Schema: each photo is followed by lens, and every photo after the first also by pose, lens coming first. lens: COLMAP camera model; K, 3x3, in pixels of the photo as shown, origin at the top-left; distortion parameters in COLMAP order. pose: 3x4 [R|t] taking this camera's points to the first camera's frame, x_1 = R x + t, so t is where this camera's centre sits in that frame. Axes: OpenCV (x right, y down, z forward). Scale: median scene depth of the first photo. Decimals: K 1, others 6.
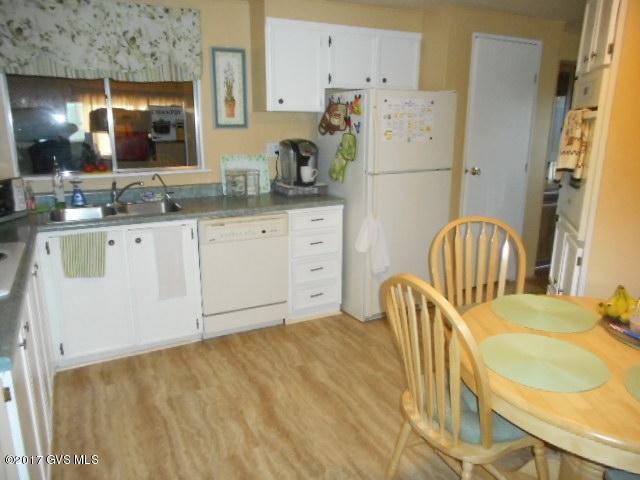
lens RADIAL K [[476.5, 0, 318.3], [0, 476.5, 239.2], [0, 0, 1]] dist [-0.000286, 0.005209]
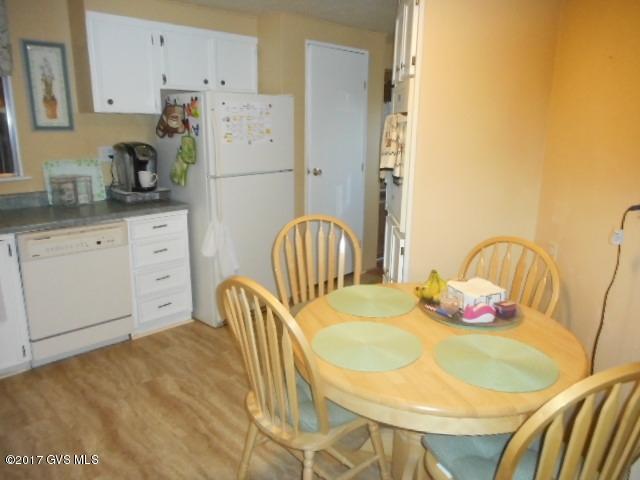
lens RADIAL K [[476.5, 0, 317.6], [0, 476.5, 239.2], [0, 0, 1]] dist [-0.000286, 0.005209]
pose [[0.957453, -0.062882, 0.281656, 0.032725], [0.064156, 0.997929, 0.004706, 0.000699], [-0.281369, 0.013565, 0.959504, -0.006824]]
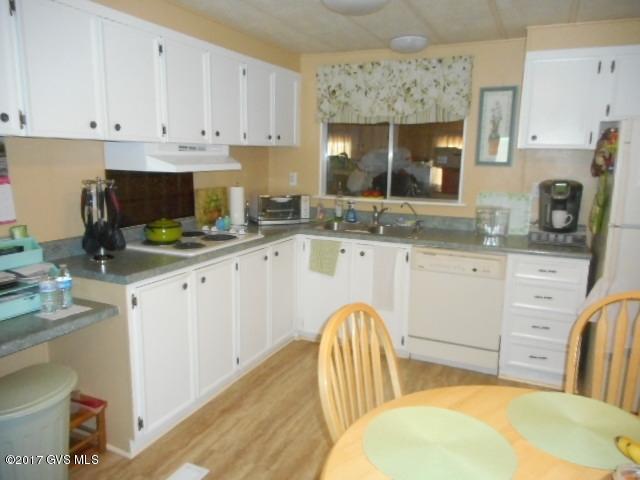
lens RADIAL K [[476.5, 0, 322.6], [0, 476.5, 238.9], [0, 0, 1]] dist [-0.000286, 0.005209]
pose [[0.617596, 0.143412, -0.773310, 0.445487], [-0.206065, 0.978393, 0.016873, -0.030823], [0.759021, 0.148932, 0.633804, 0.141038]]
